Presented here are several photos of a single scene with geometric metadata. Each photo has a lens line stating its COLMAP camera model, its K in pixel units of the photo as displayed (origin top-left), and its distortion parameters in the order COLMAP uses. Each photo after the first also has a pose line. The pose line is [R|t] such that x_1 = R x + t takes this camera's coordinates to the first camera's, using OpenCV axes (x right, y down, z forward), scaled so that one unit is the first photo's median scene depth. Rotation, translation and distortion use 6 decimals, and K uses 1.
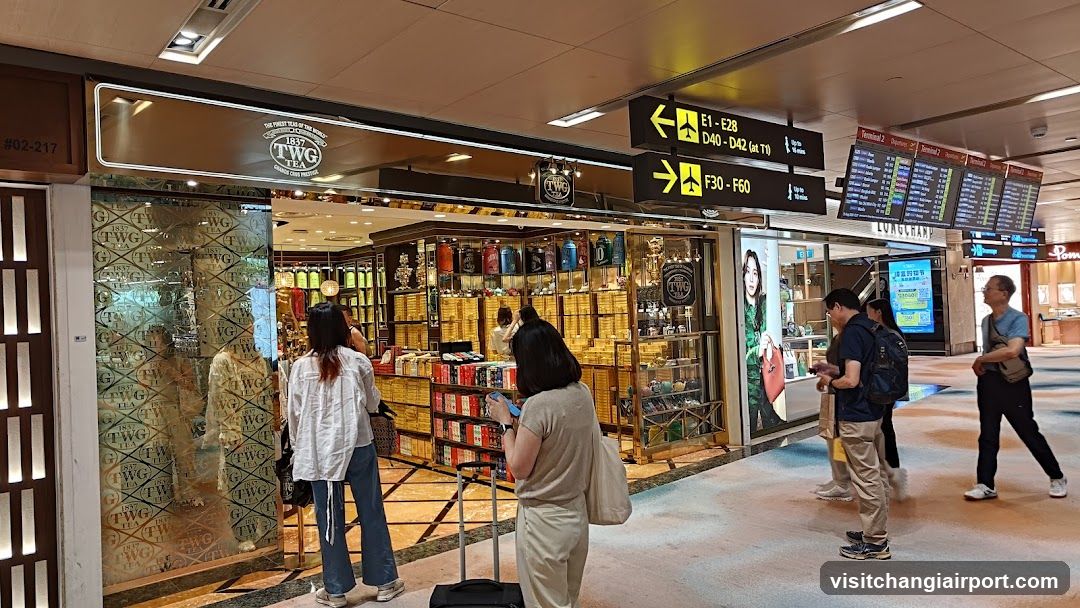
lens RADIAL K [[737.2, 0, 548.4], [0, 737.2, 303.5], [0, 0, 1]] dist [0.018661, 0.000928]
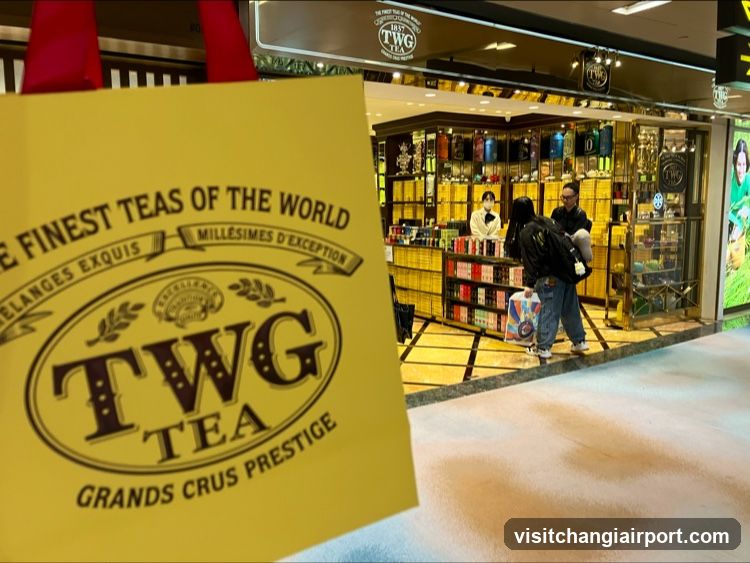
lens RADIAL K [[617.0, 0, 375.9], [0, 617.0, 283.8], [0, 0, 1]] dist [0.010647, -0.019946]
pose [[0.987203, 0.051104, -0.151061, -0.156809], [-0.028721, 0.988750, 0.146793, 0.021472], [0.156864, -0.140576, 0.977564, 0.014152]]
